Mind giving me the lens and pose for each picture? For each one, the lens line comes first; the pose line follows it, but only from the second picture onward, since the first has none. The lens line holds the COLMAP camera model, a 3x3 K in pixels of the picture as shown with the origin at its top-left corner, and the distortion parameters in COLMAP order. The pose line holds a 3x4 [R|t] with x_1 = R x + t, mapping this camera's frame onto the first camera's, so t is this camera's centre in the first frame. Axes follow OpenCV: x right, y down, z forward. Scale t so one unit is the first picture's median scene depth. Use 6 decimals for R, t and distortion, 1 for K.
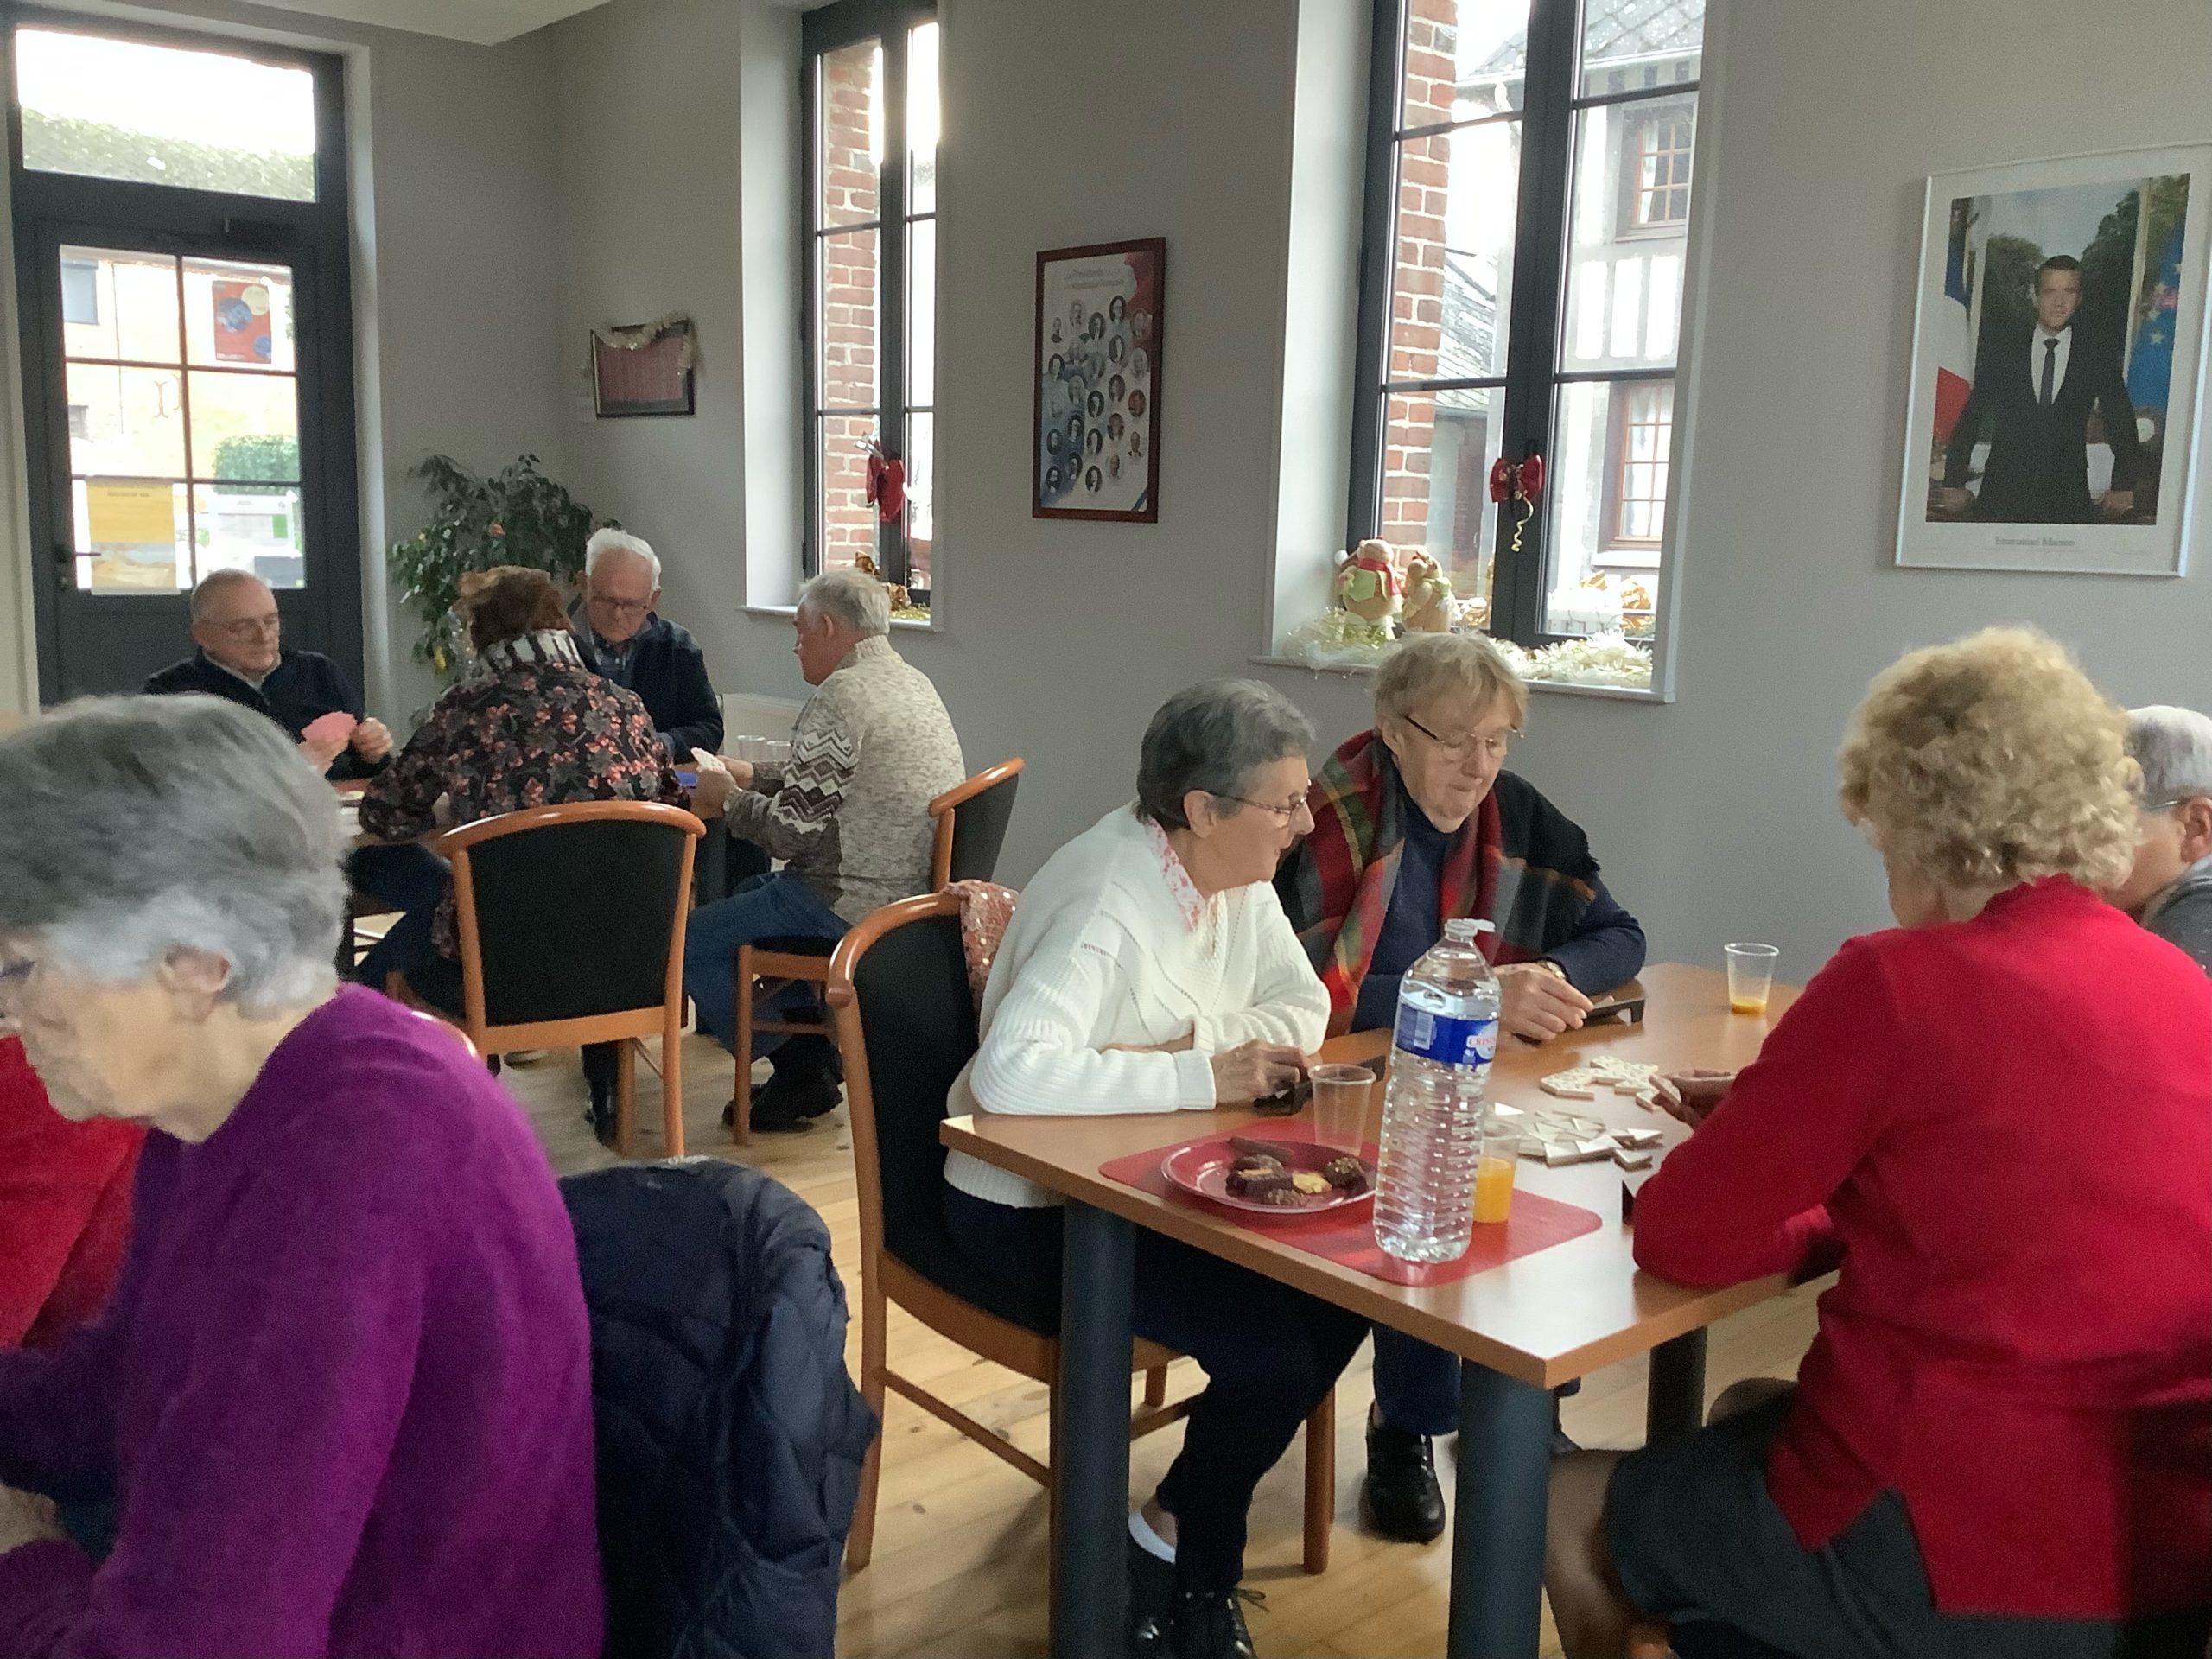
lens RADIAL K [[1944.2, 0, 1106.0], [0, 1944.2, 829.5], [0, 0, 1]] dist [0.006560, -0.024281]
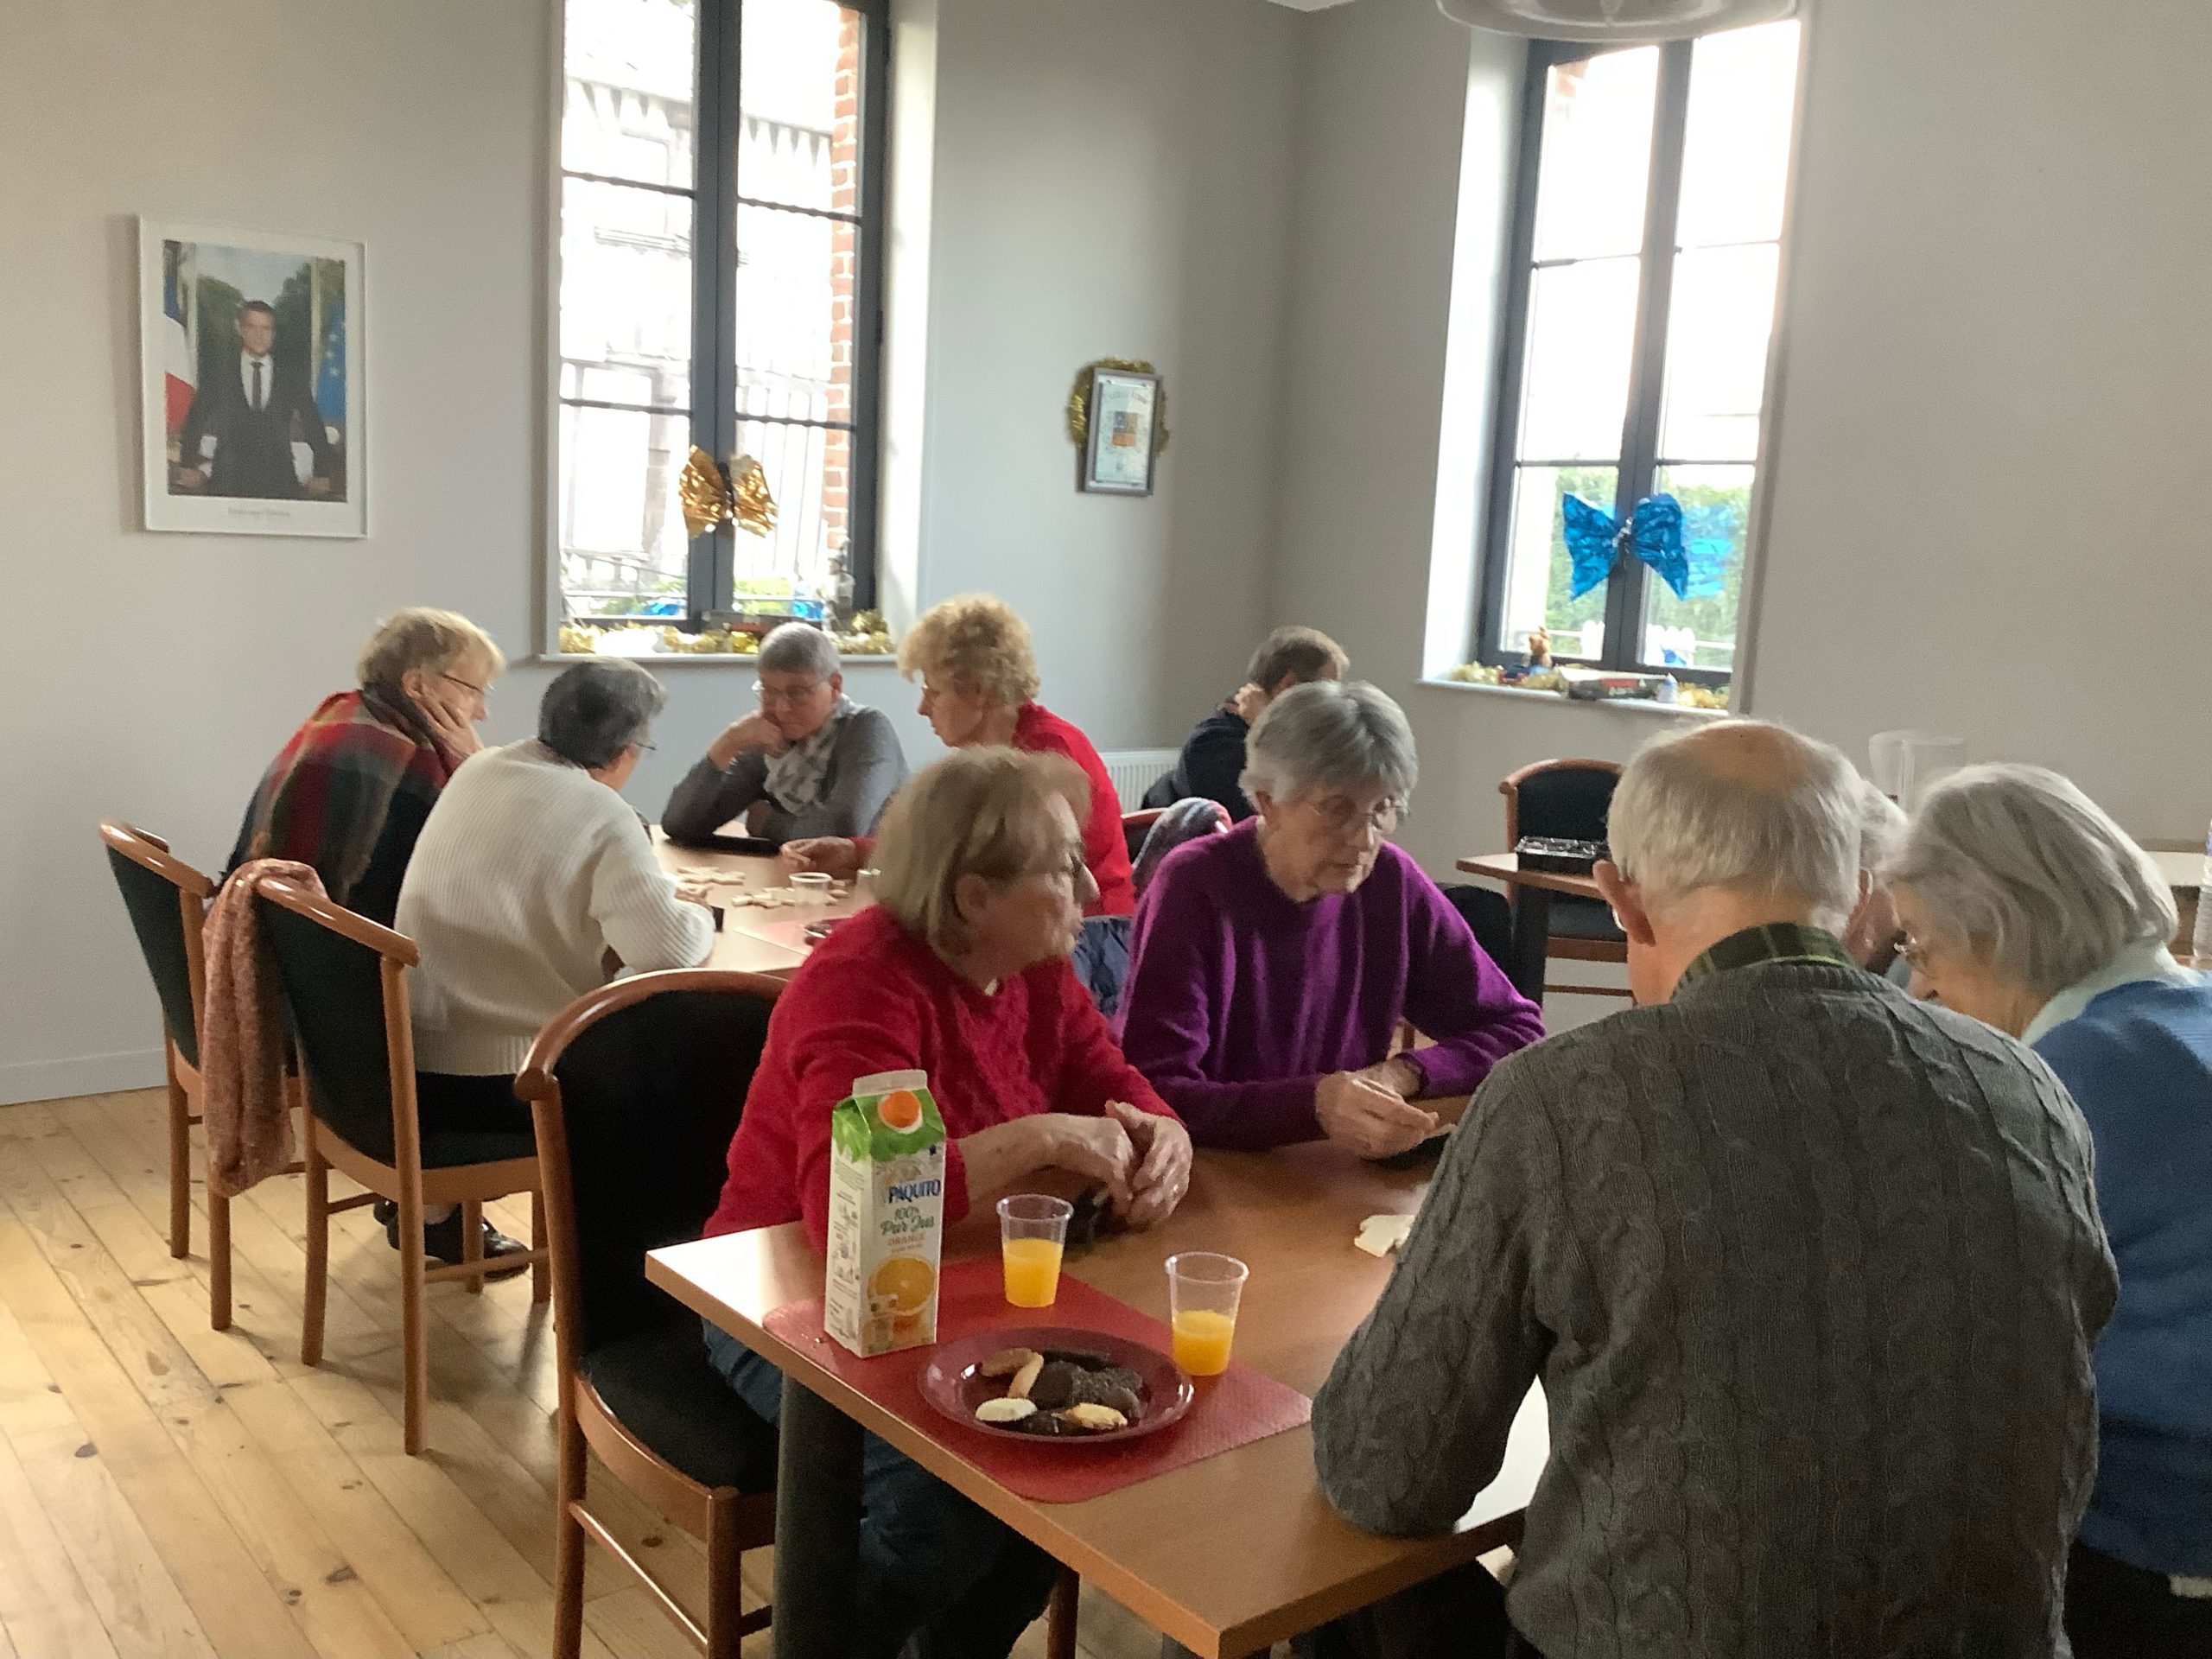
lens RADIAL K [[1944.2, 0, 1106.0], [0, 1944.2, 829.5], [0, 0, 1]] dist [0.006560, -0.024281]
pose [[0.083324, -0.160725, 0.983476, -0.851933], [0.115886, 0.981775, 0.150629, -0.069043], [-0.989761, 0.101420, 0.100431, 0.315554]]
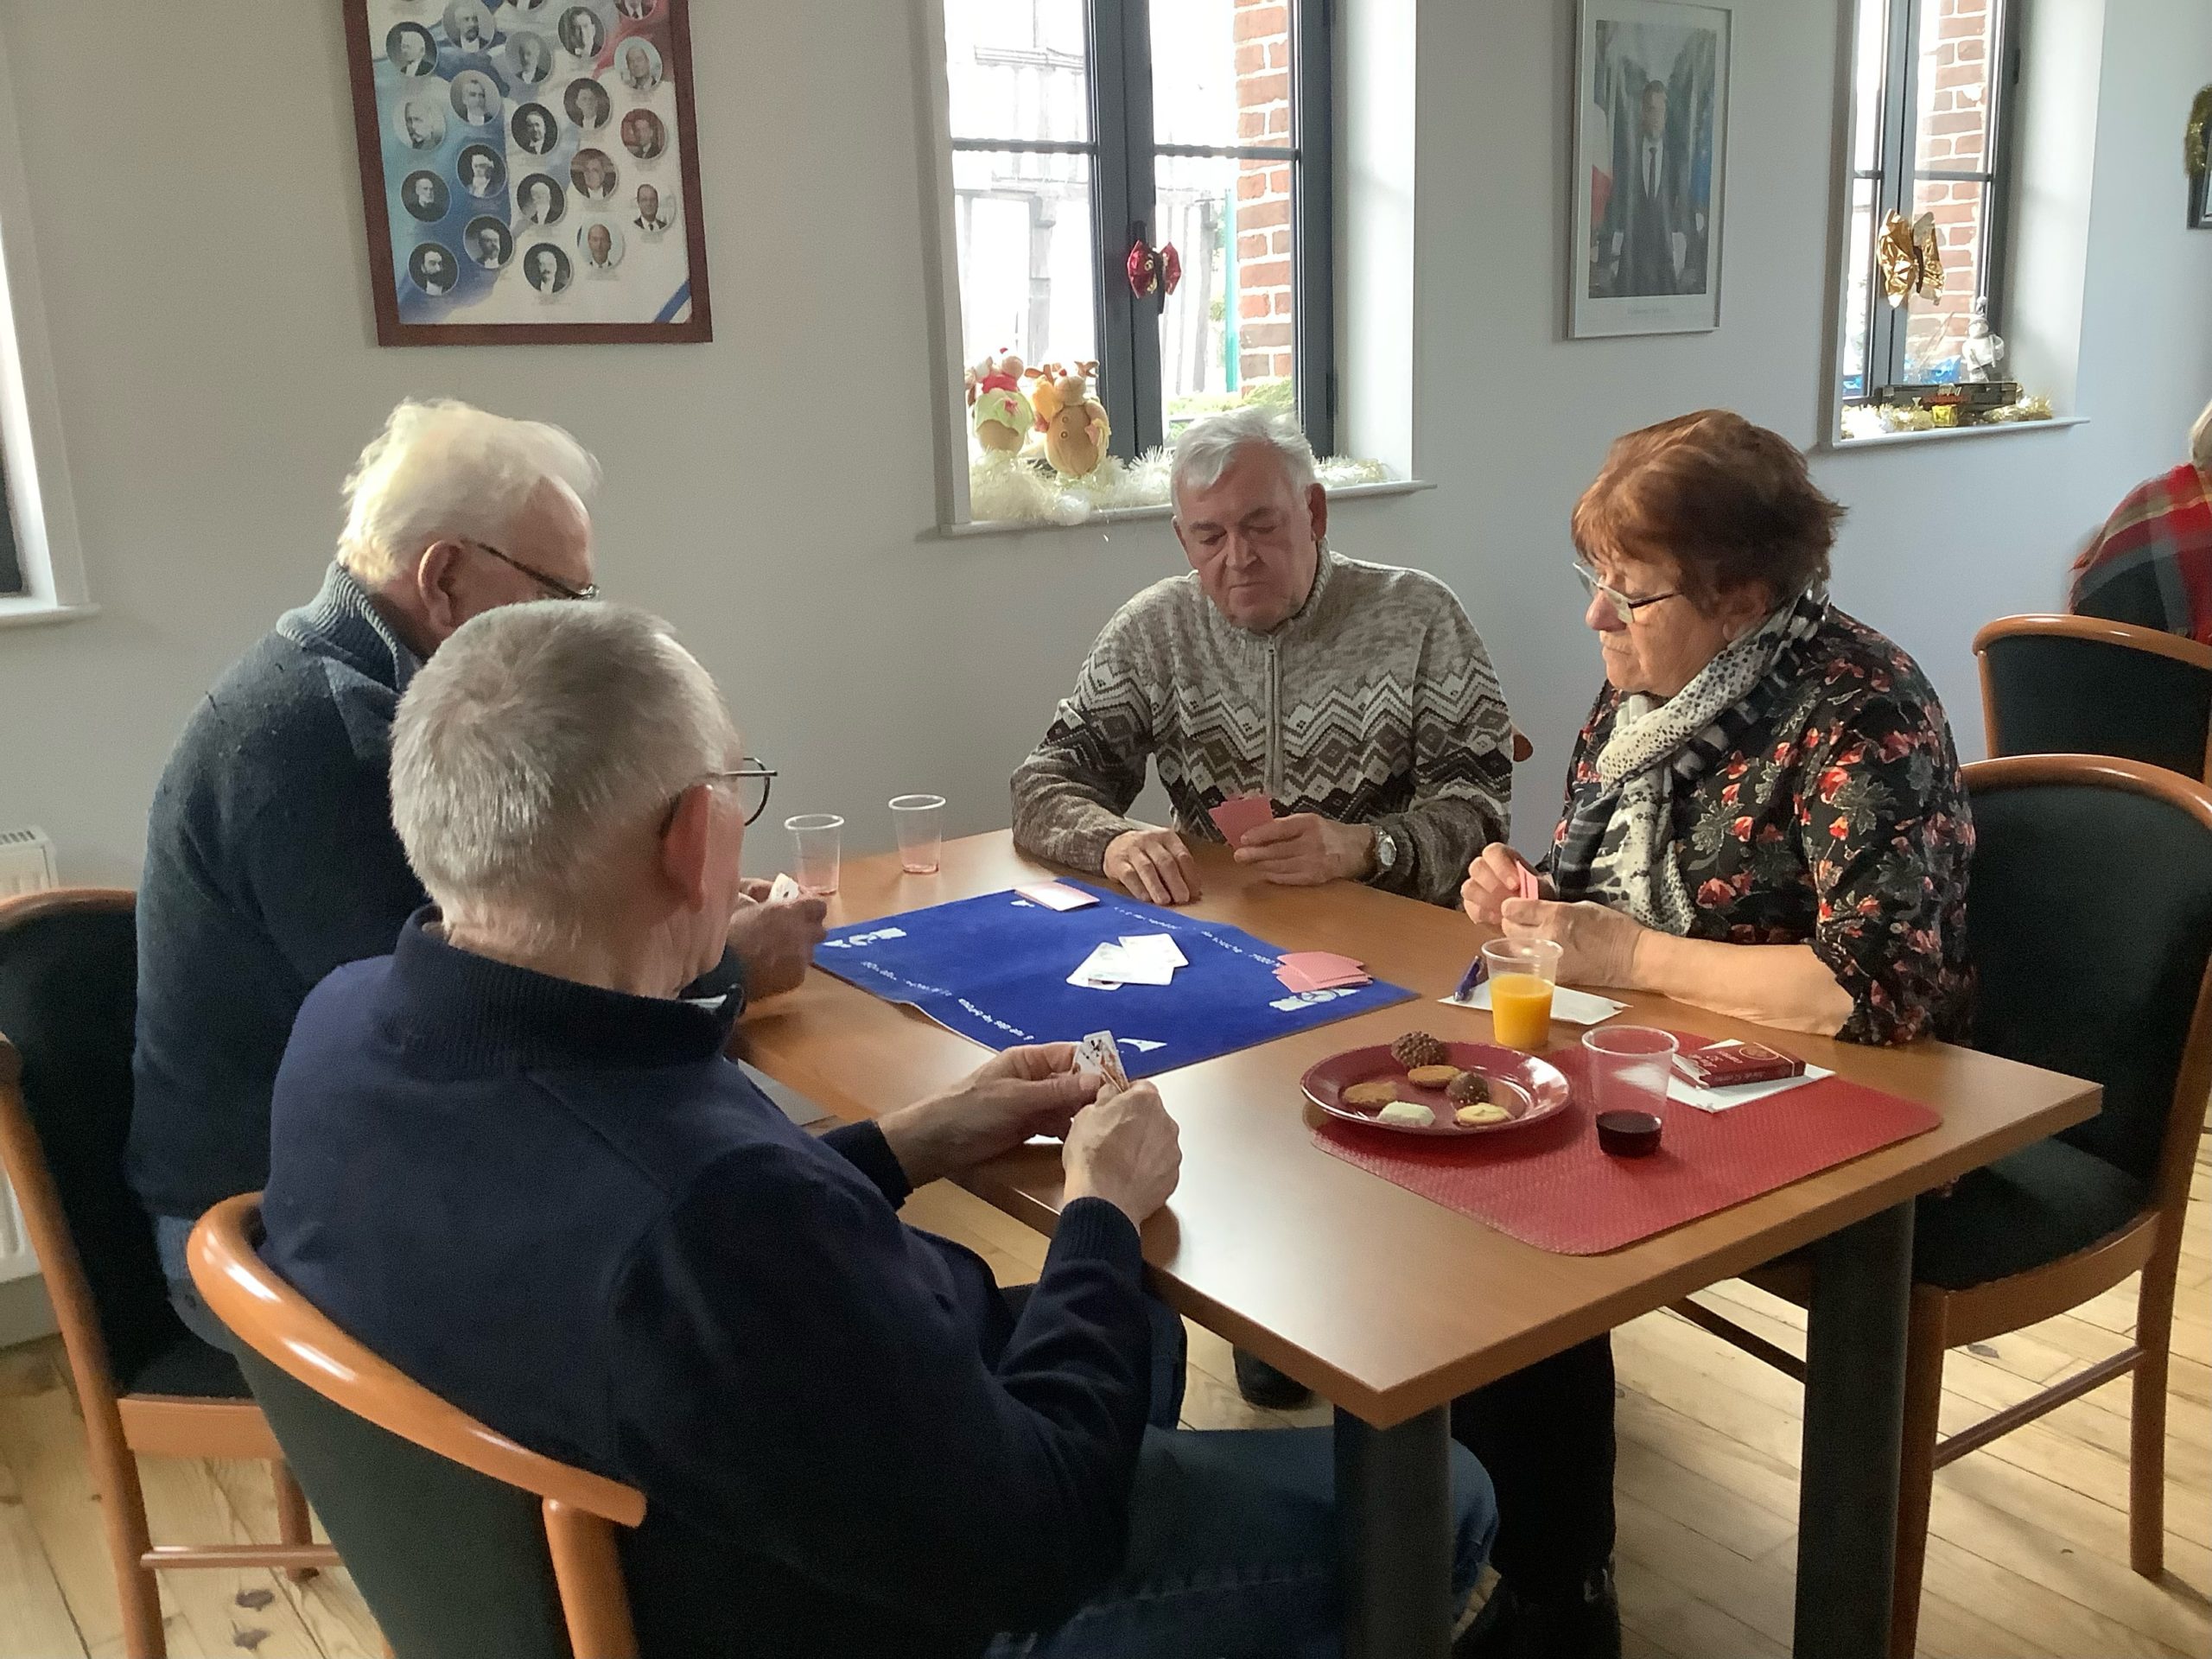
lens RADIAL K [[1944.2, 0, 1106.0], [0, 1944.2, 829.5], [0, 0, 1]] dist [0.006560, -0.024281]
pose [[0.100137, -0.255879, 0.961509, -0.894796], [0.200181, 0.951786, 0.232443, -0.196786], [-0.974628, 0.169200, 0.146531, 1.247430]]
